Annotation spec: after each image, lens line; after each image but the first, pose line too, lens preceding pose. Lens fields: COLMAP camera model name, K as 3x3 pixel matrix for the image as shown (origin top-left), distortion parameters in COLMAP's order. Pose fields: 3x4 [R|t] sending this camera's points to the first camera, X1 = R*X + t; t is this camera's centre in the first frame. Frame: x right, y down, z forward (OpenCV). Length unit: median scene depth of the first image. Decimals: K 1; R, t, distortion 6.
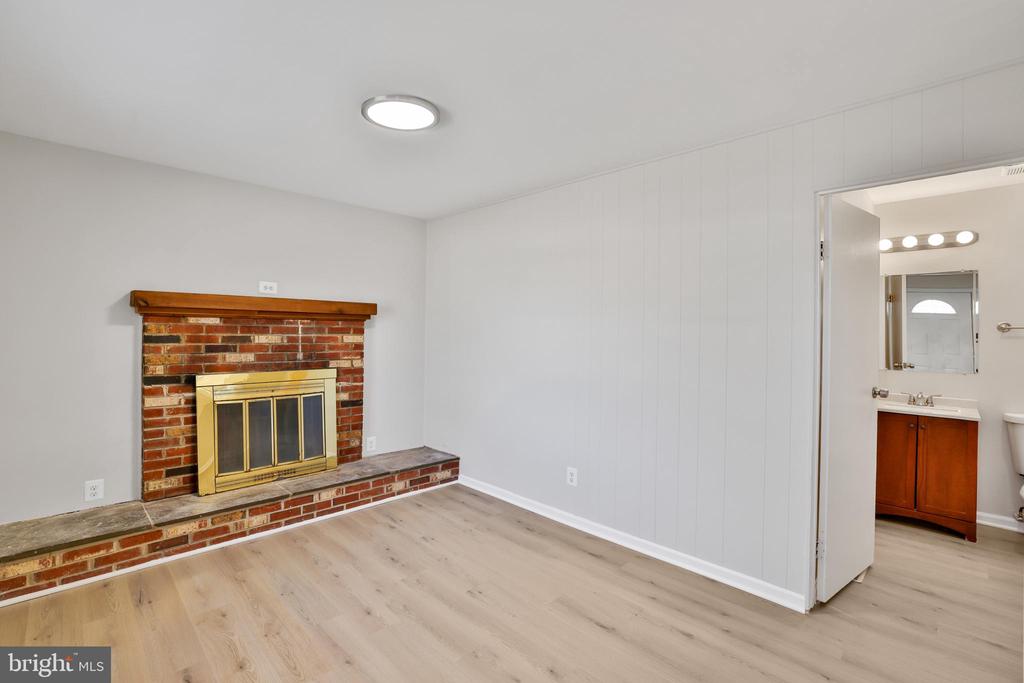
lens RADIAL K [[464.6, 0, 512.3], [0, 464.6, 329.1], [0, 0, 1]] dist [-0.054283, 0.016018]
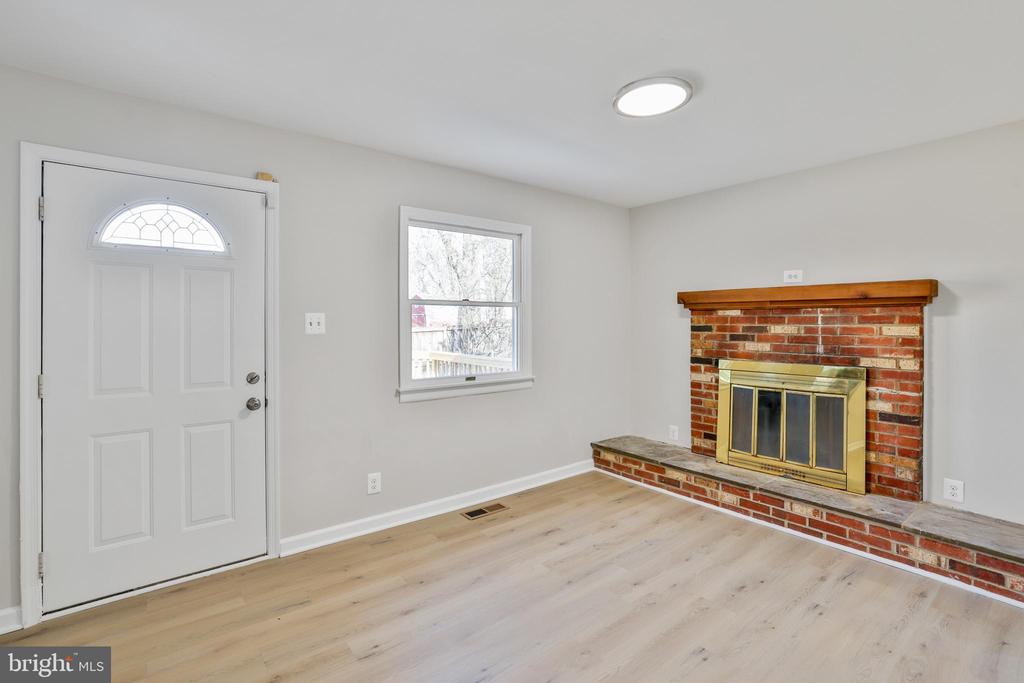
lens RADIAL K [[464.6, 0, 512.3], [0, 464.6, 329.1], [0, 0, 1]] dist [-0.054283, 0.016018]
pose [[-0.123877, -0.000423, -0.992298, 0.512456], [0.000467, 1.000000, -0.000484, 0.021809], [0.992298, -0.000523, -0.123877, 0.564744]]
